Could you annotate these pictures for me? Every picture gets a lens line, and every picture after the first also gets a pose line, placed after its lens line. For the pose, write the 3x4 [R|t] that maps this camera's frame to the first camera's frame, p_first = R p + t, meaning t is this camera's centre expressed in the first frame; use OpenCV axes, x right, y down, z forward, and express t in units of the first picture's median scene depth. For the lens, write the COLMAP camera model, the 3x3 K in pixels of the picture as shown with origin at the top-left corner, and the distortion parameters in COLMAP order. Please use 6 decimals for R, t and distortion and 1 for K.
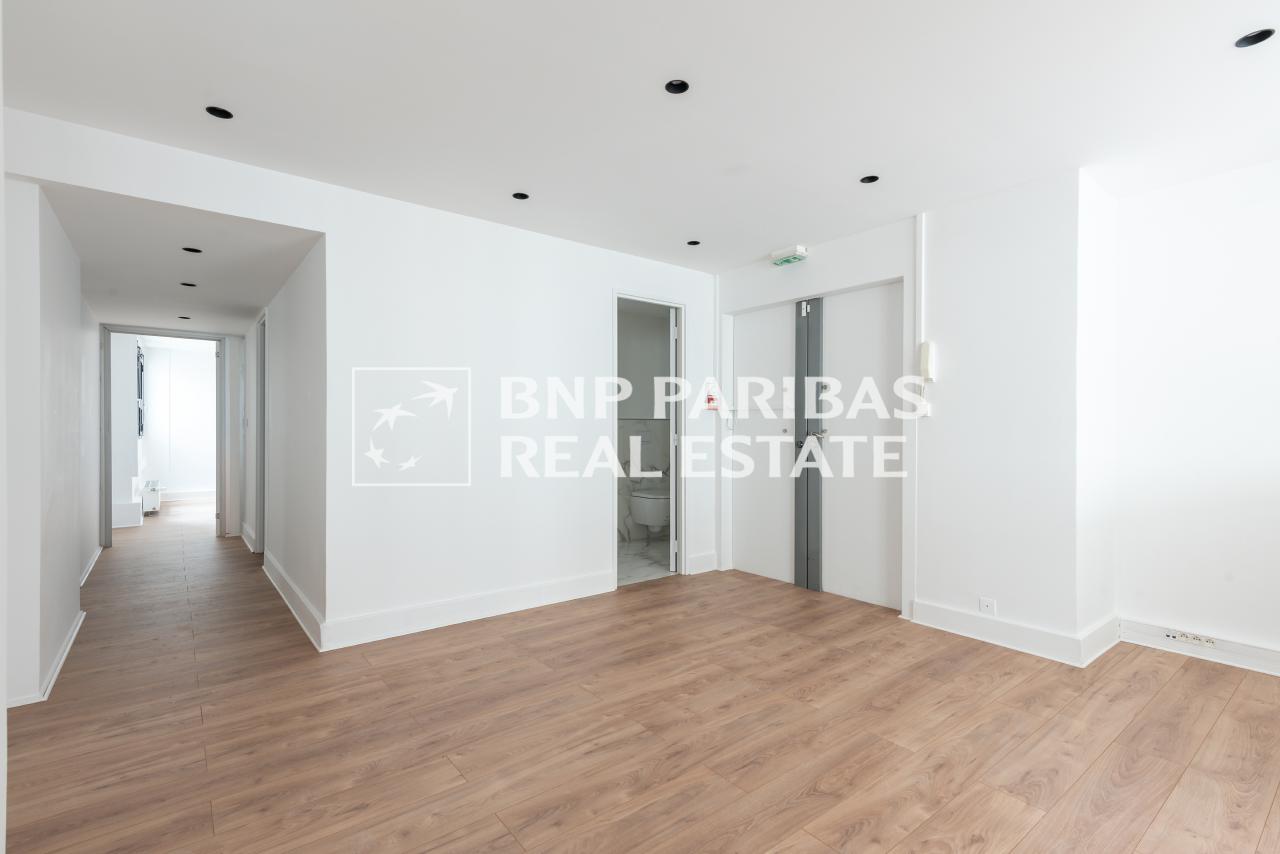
lens RADIAL K [[592.3, 0, 636.8], [0, 592.3, 428.7], [0, 0, 1]] dist [0.018552, -0.000478]
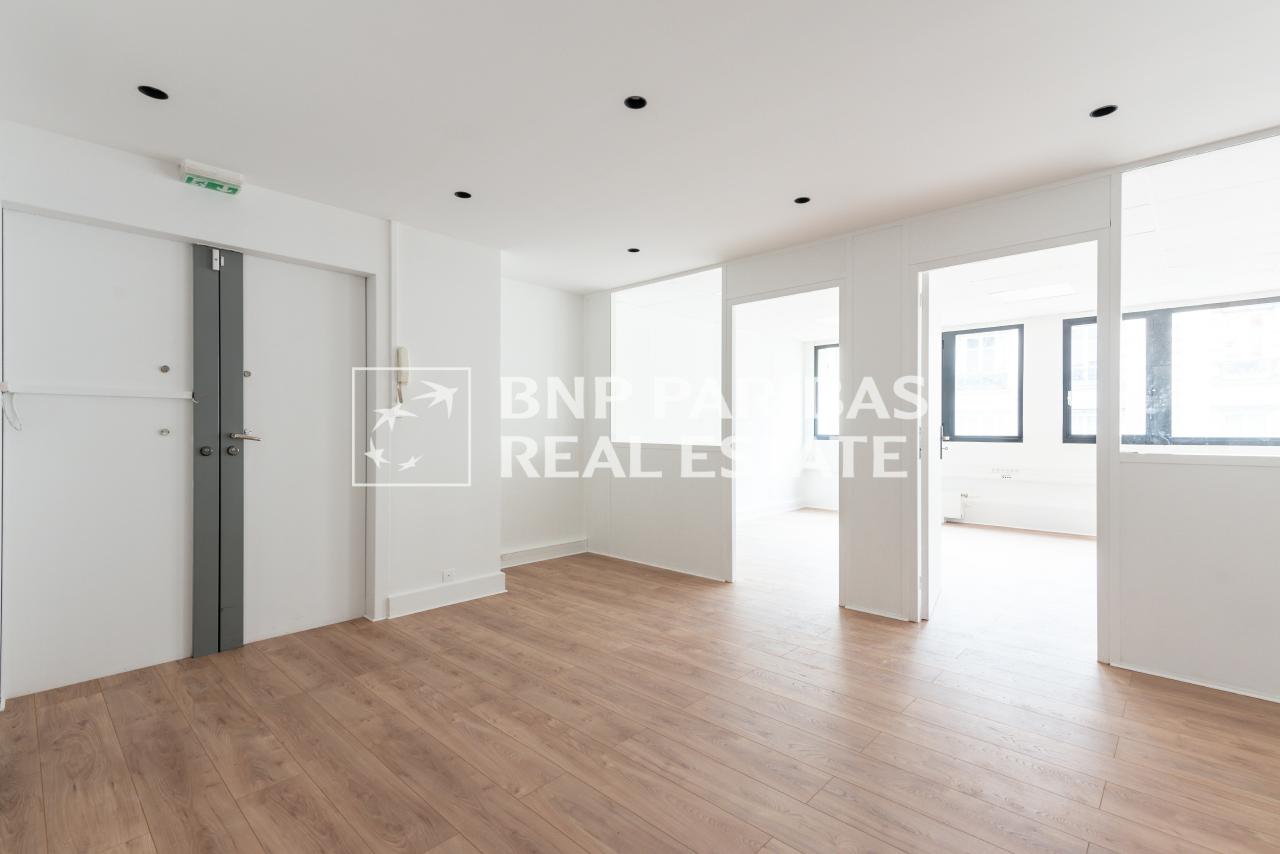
lens RADIAL K [[578.4, 0, 646.6], [0, 578.4, 431.9], [0, 0, 1]] dist [0.019325, -0.000258]
pose [[-0.154414, -0.004818, 0.987994, -0.817045], [-0.003303, 0.999985, 0.004360, -0.007303], [-0.988001, -0.002590, -0.154428, 0.976875]]
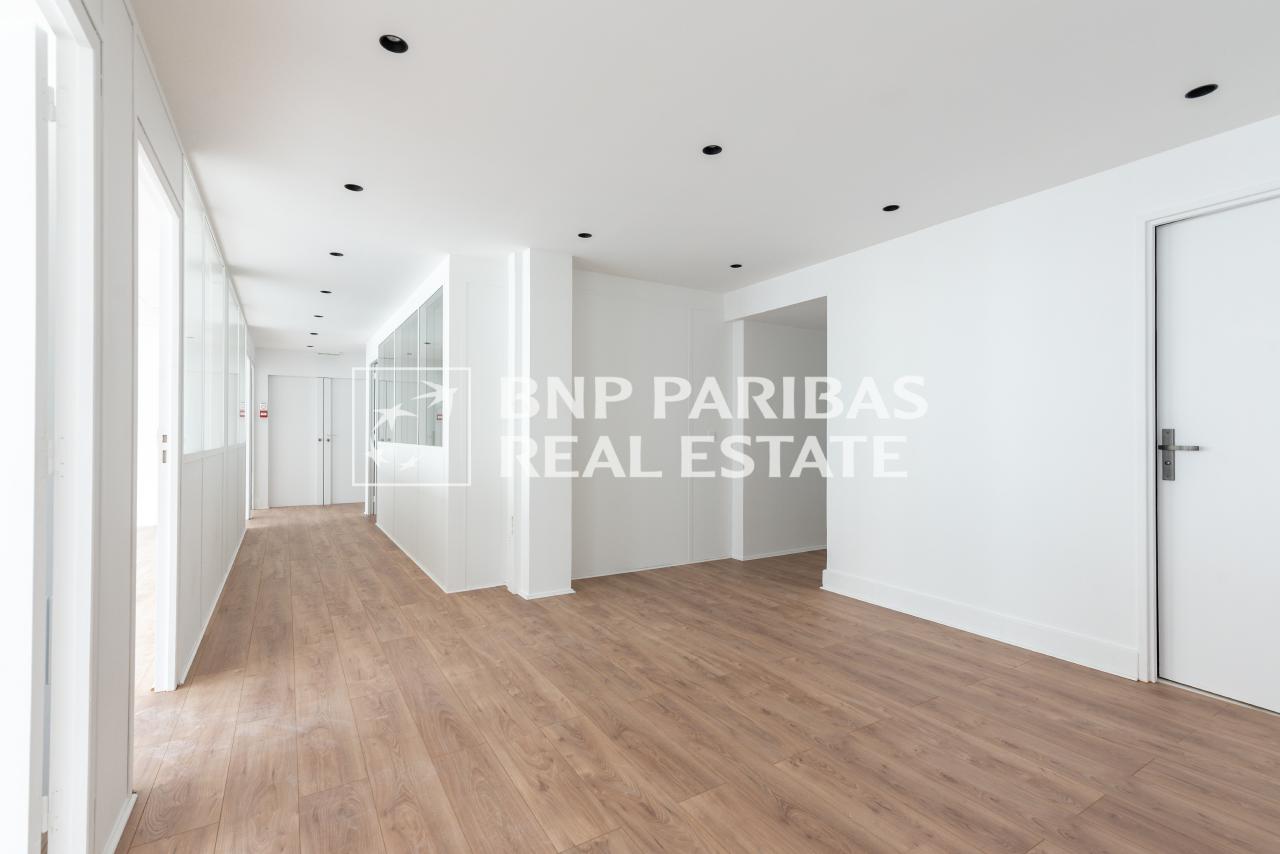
lens RADIAL K [[578.4, 0, 646.6], [0, 578.4, 431.9], [0, 0, 1]] dist [0.019325, -0.000258]
pose [[-0.111331, -0.007466, -0.993755, 1.081139], [-0.000140, 0.999972, -0.007497, 0.002804], [0.993783, -0.000695, -0.111329, 0.857219]]
